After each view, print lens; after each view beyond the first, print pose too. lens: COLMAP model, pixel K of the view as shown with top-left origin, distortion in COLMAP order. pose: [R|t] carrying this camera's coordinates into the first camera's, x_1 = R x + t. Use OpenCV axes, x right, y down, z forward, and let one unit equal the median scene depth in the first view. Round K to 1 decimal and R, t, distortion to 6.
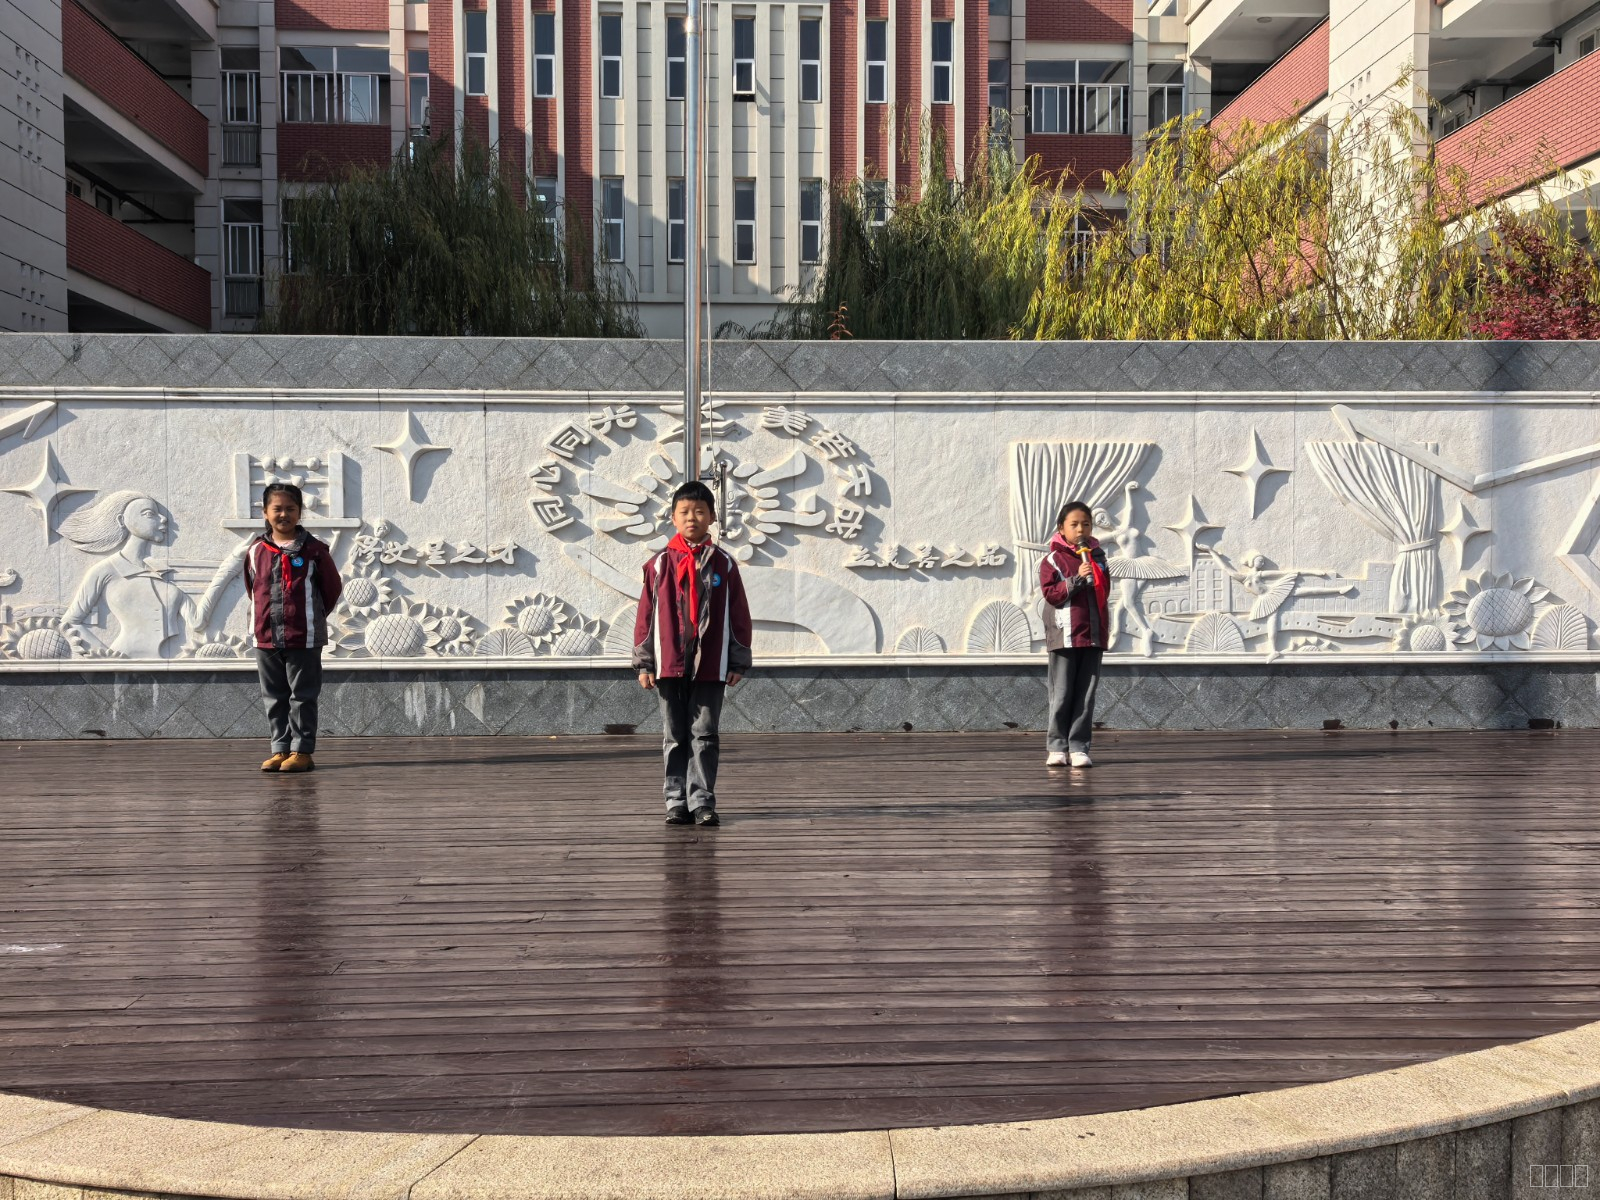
lens RADIAL K [[1757.6, 0, 806.5], [0, 1757.6, 610.5], [0, 0, 1]] dist [0.100740, -0.147487]
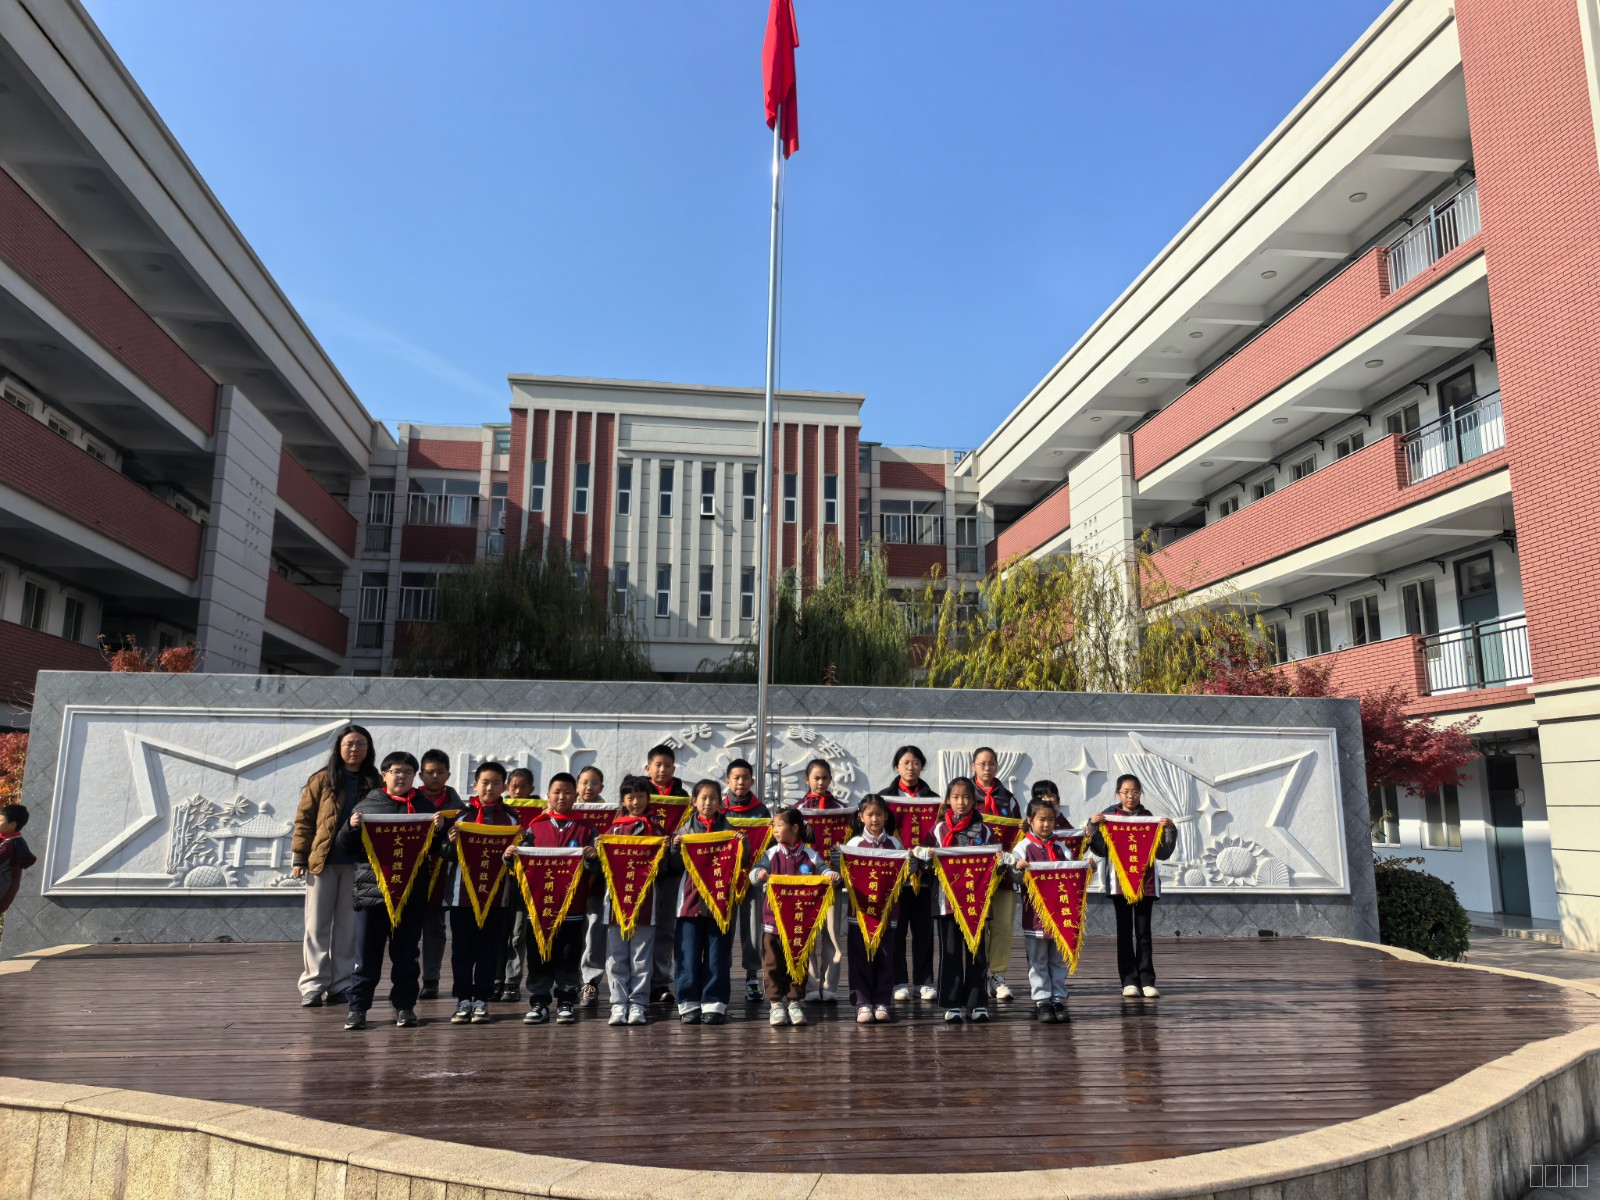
lens RADIAL K [[1179.8, 0, 804.8], [0, 1179.8, 578.1], [0, 0, 1]] dist [0.071974, -0.088584]
pose [[0.997004, 0.024963, 0.073214, -0.091243], [-0.008134, 0.975082, -0.221698, -0.007052], [-0.076924, 0.220438, 0.972363, -0.091260]]
